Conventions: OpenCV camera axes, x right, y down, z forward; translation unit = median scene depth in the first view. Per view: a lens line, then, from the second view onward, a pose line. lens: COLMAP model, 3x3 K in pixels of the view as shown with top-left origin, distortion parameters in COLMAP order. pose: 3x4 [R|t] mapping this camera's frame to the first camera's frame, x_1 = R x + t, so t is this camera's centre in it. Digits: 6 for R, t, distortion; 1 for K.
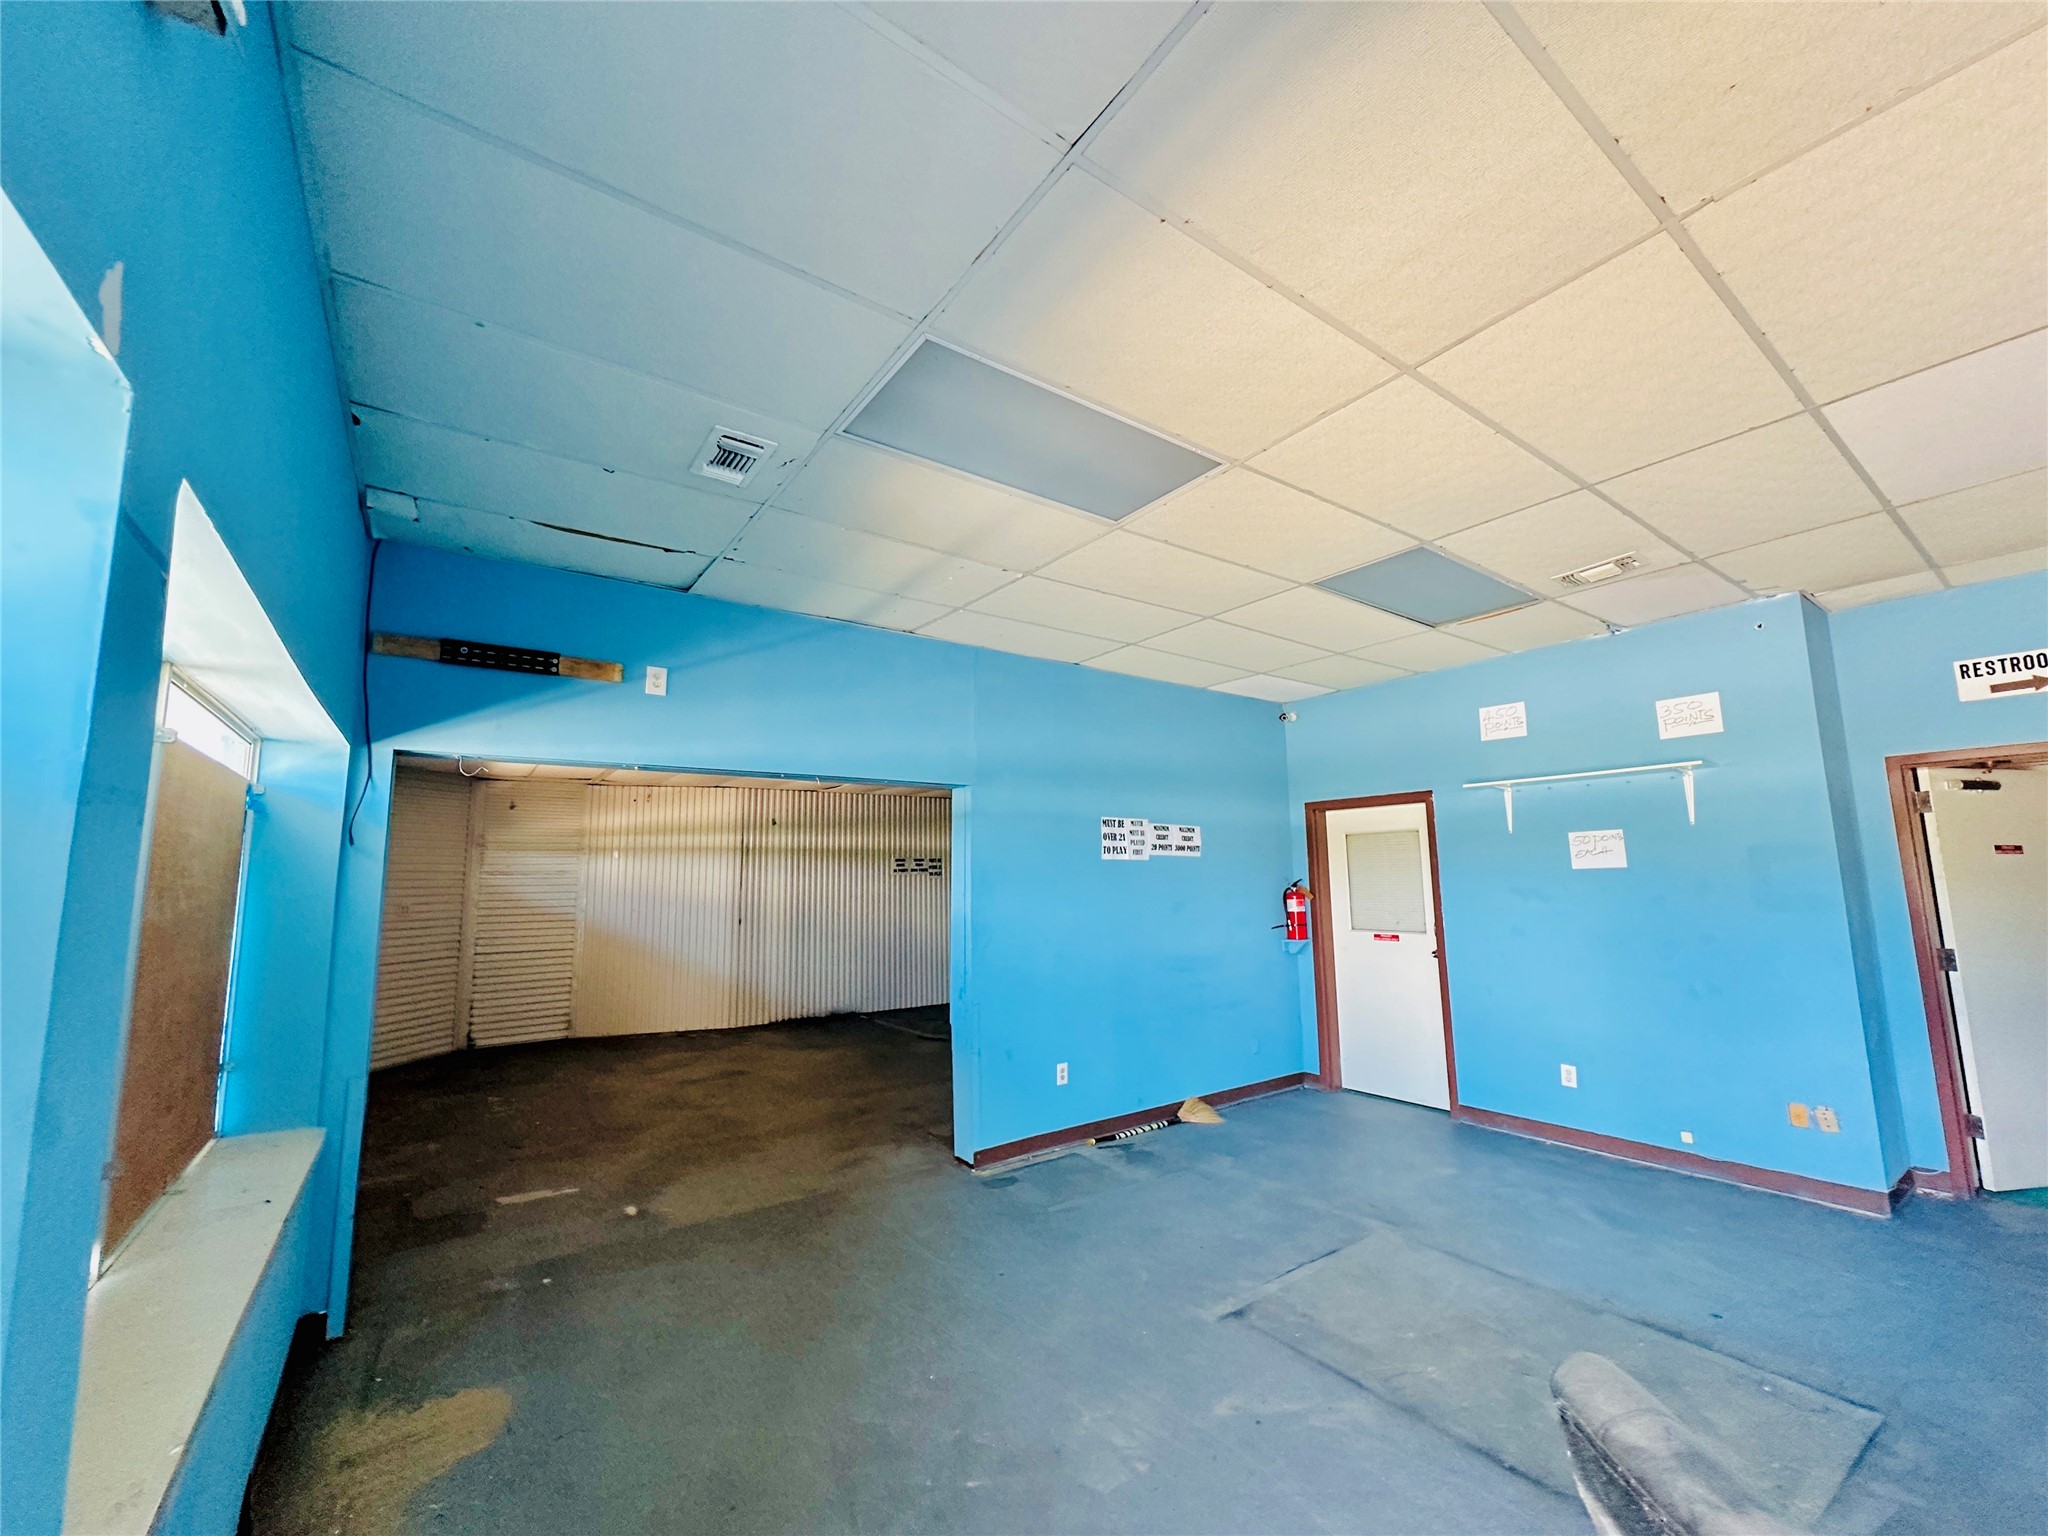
lens RADIAL K [[814.8, 0, 1025.9], [0, 814.8, 761.4], [0, 0, 1]] dist [-0.002479, 0.000300]
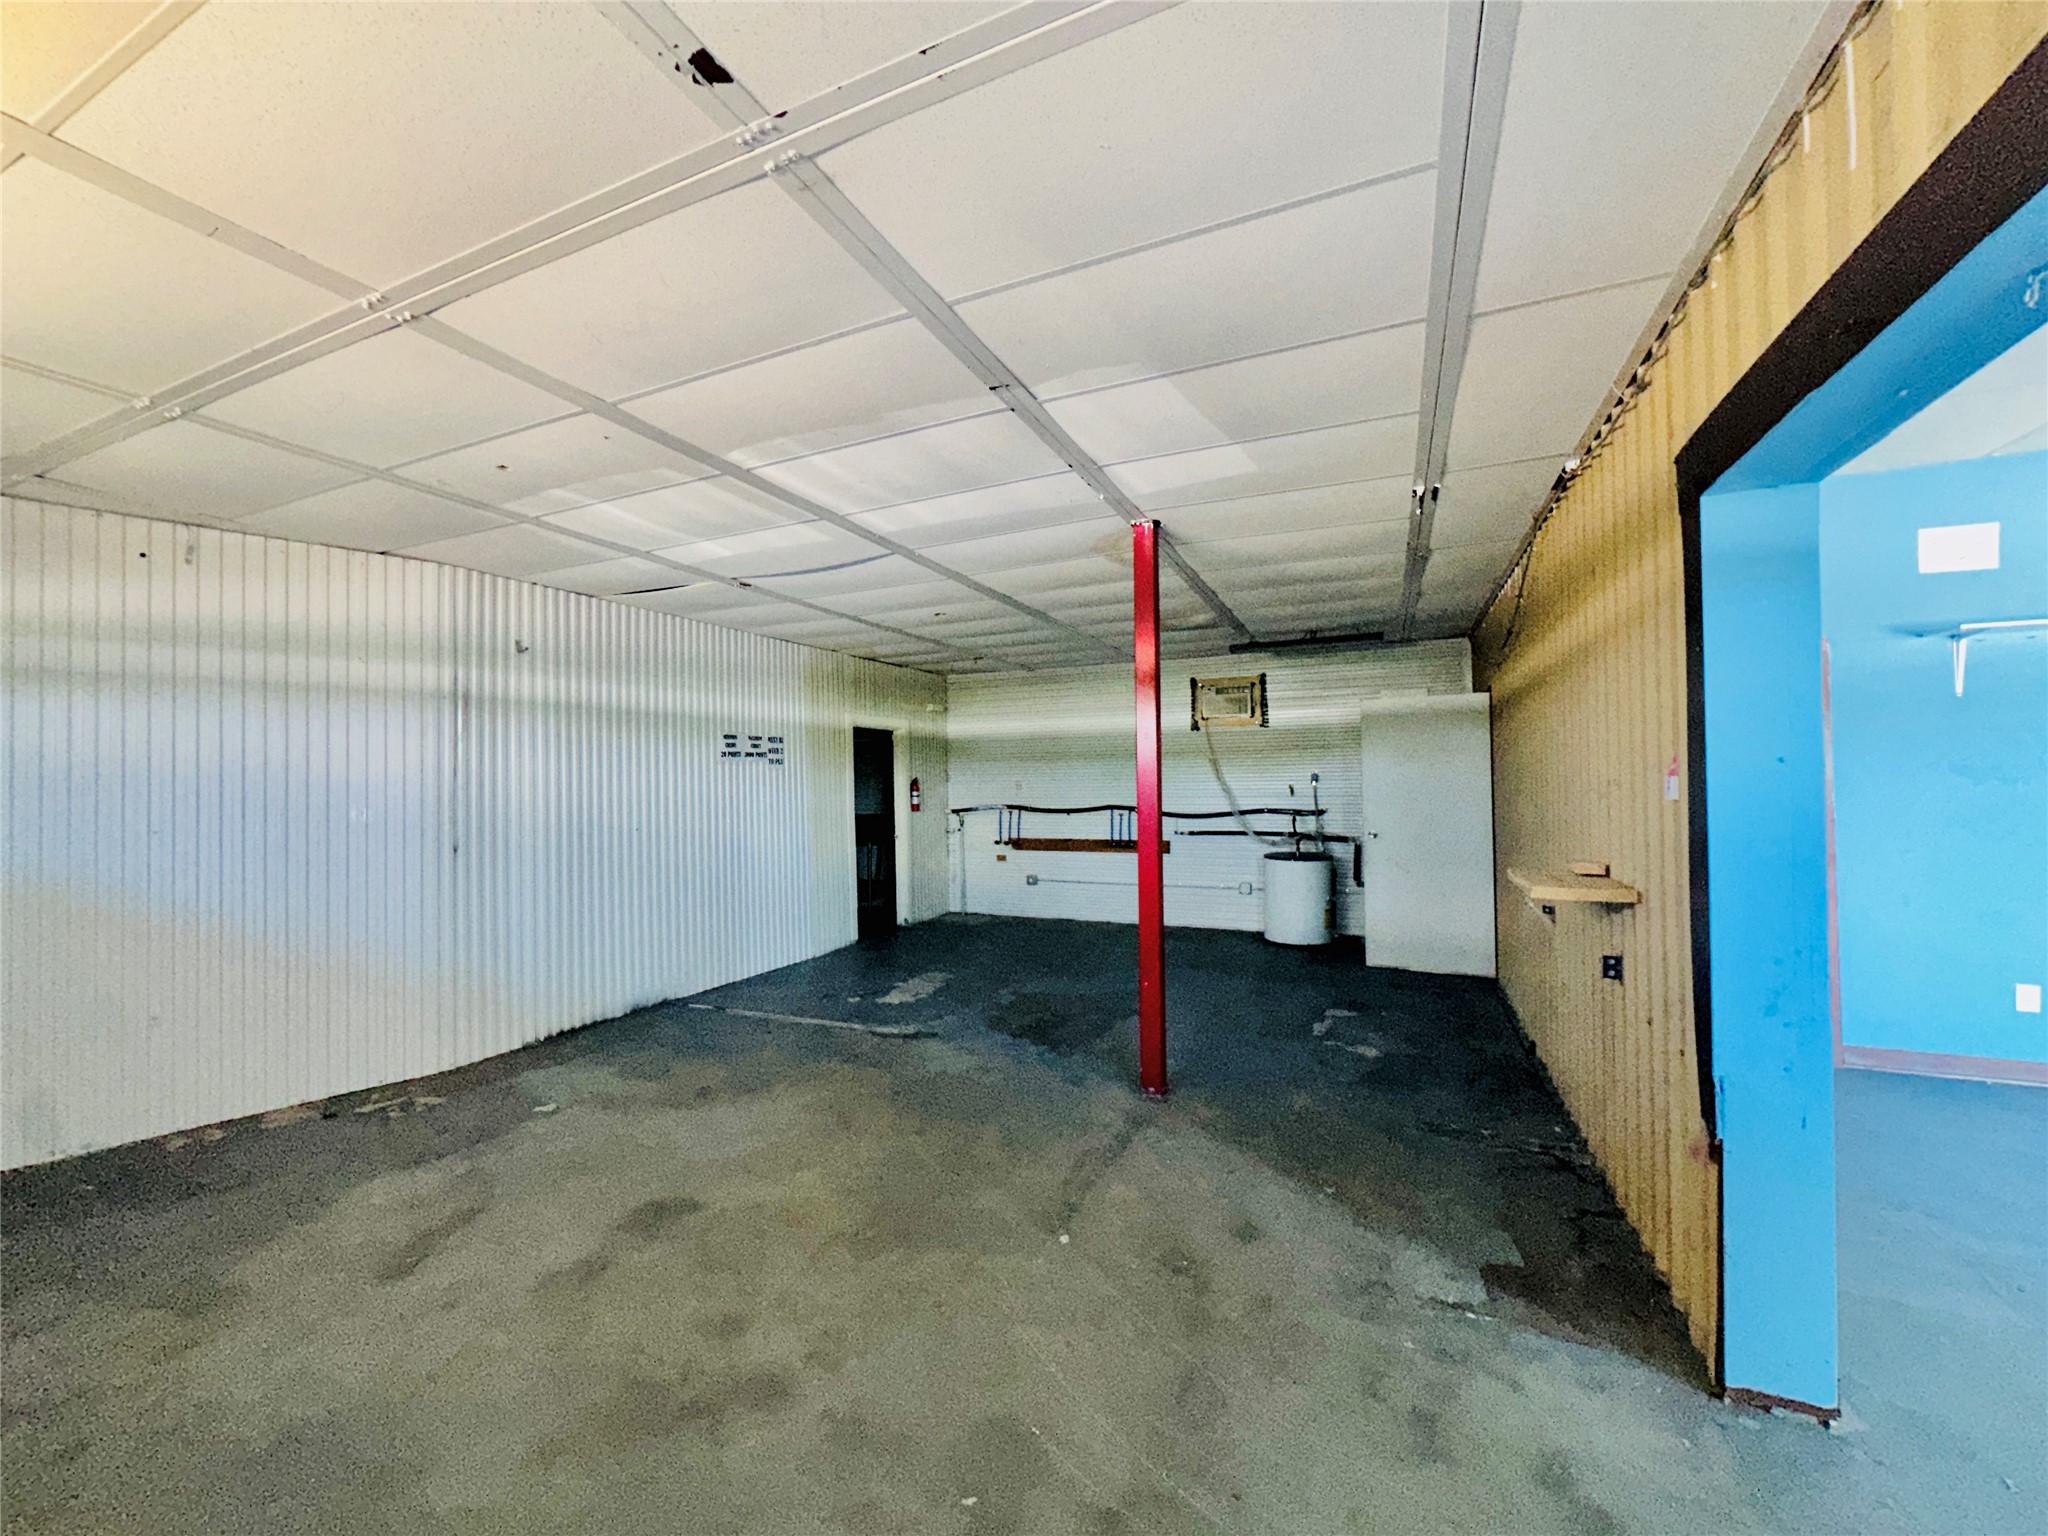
lens RADIAL K [[814.8, 0, 1023.4], [0, 814.8, 761.8], [0, 0, 1]] dist [-0.002479, 0.000300]
pose [[0.862162, 0.014703, 0.506419, -0.333222], [-0.070390, 0.993360, 0.090996, 0.086795], [-0.501719, -0.114101, 0.857473, 0.473739]]
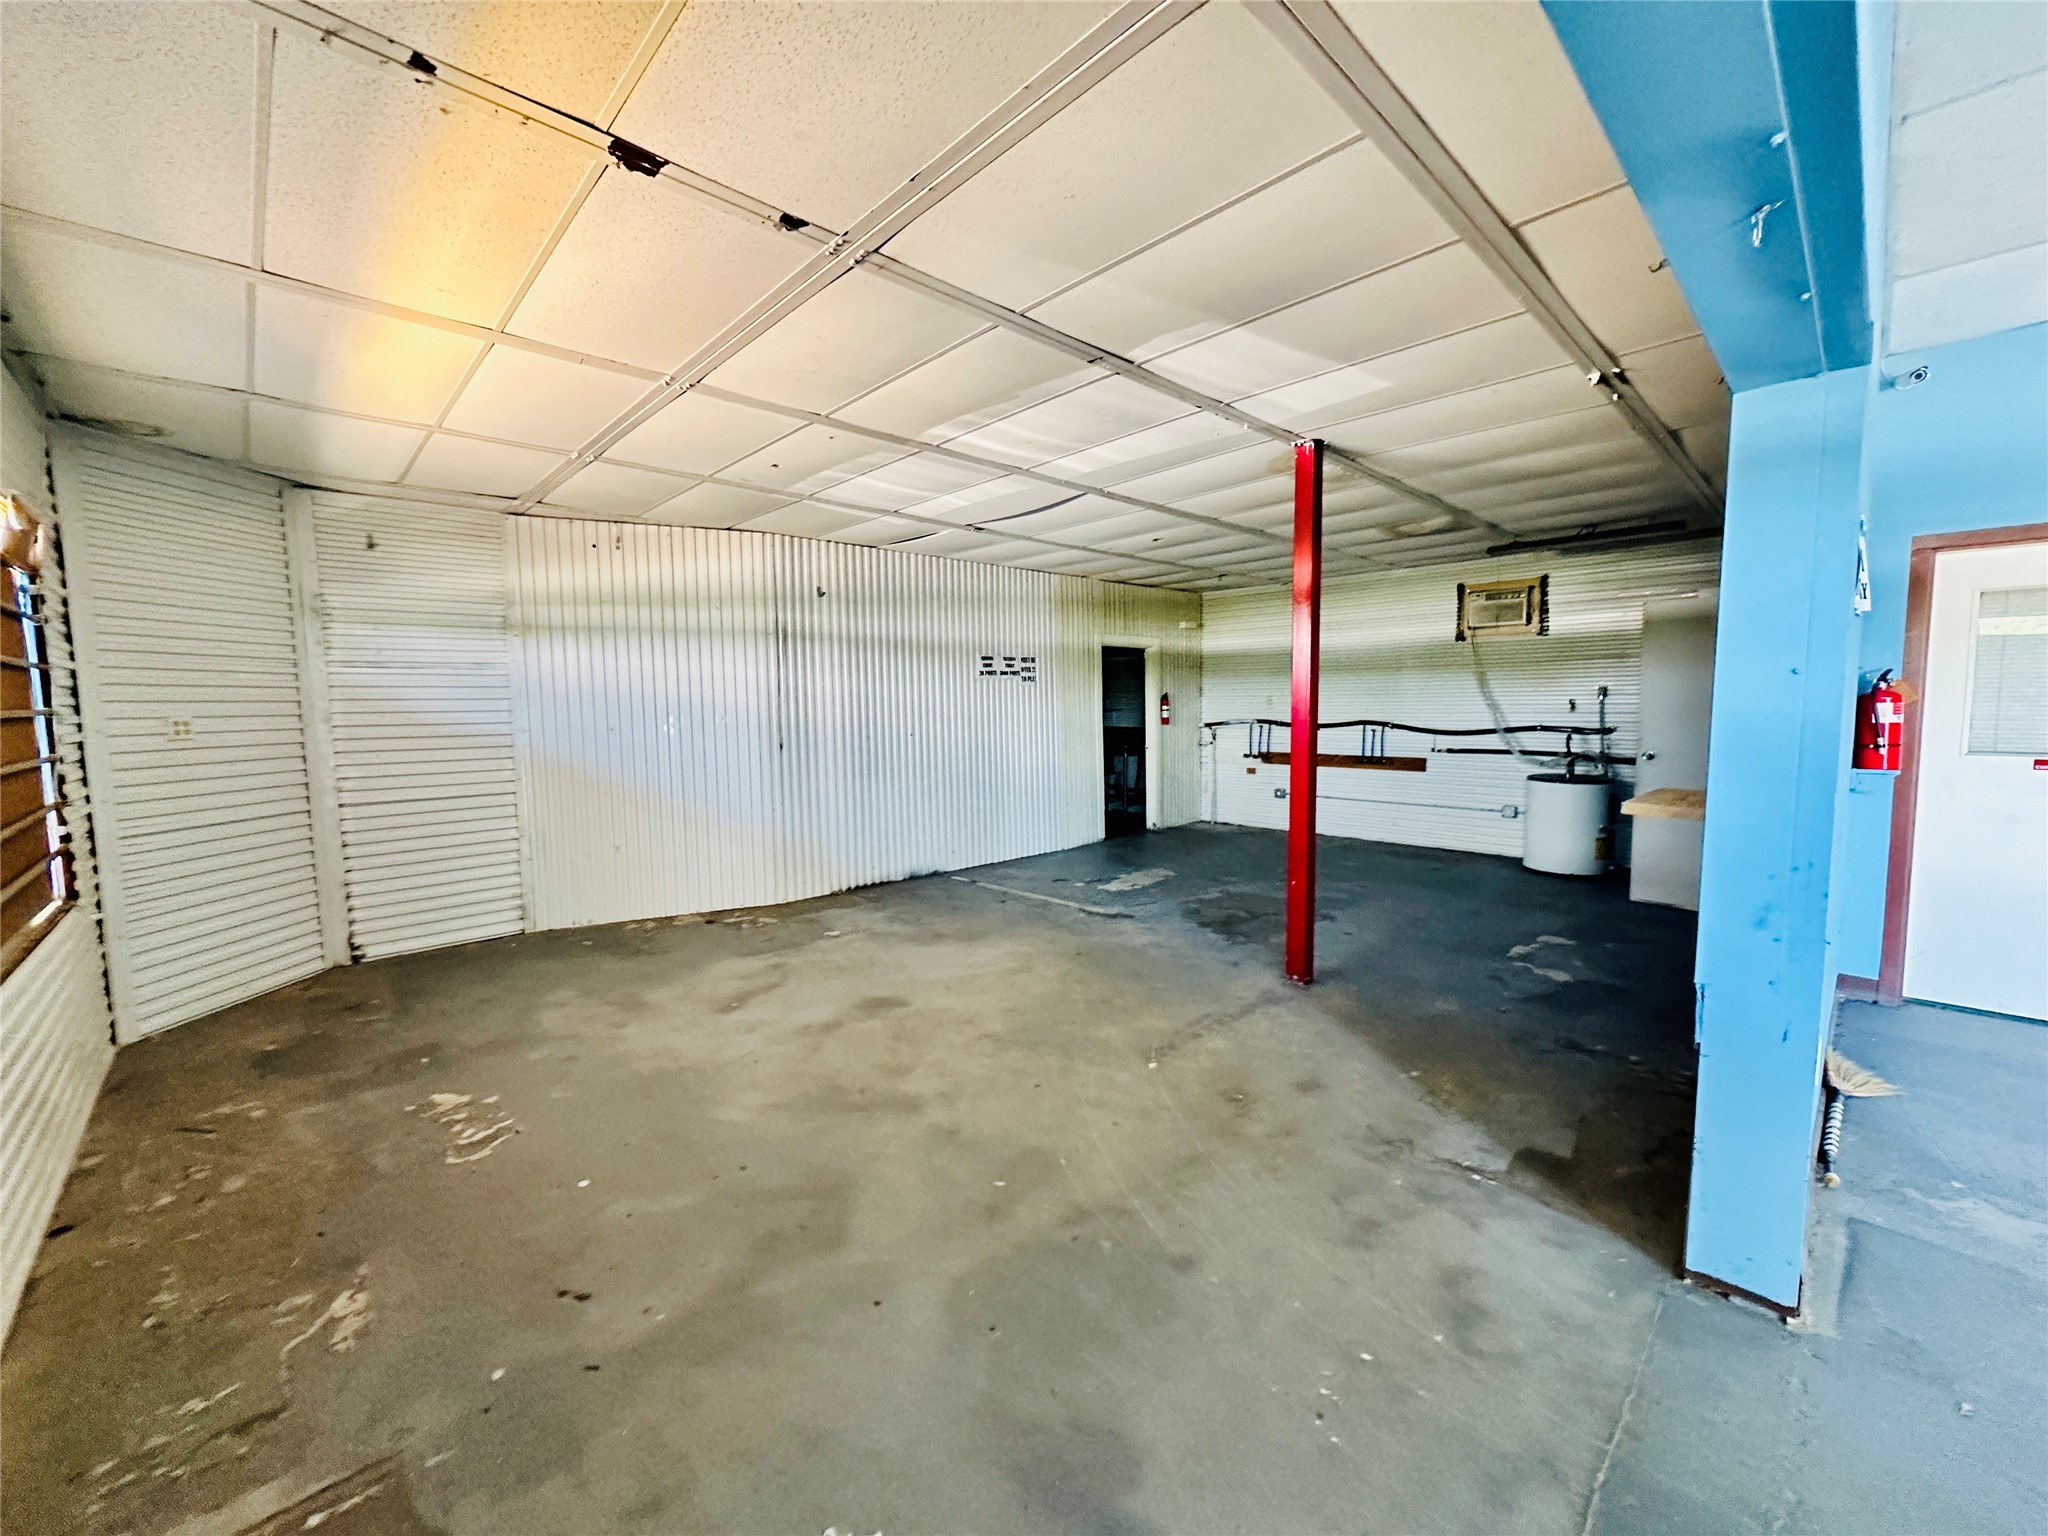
lens RADIAL K [[814.8, 0, 1024.1], [0, 814.8, 760.9], [0, 0, 1]] dist [-0.002479, 0.000300]
pose [[0.990086, -0.008930, 0.140177, -0.272907], [-0.020970, 0.977396, 0.210376, 0.074186], [-0.138887, -0.211230, 0.967519, 0.377080]]
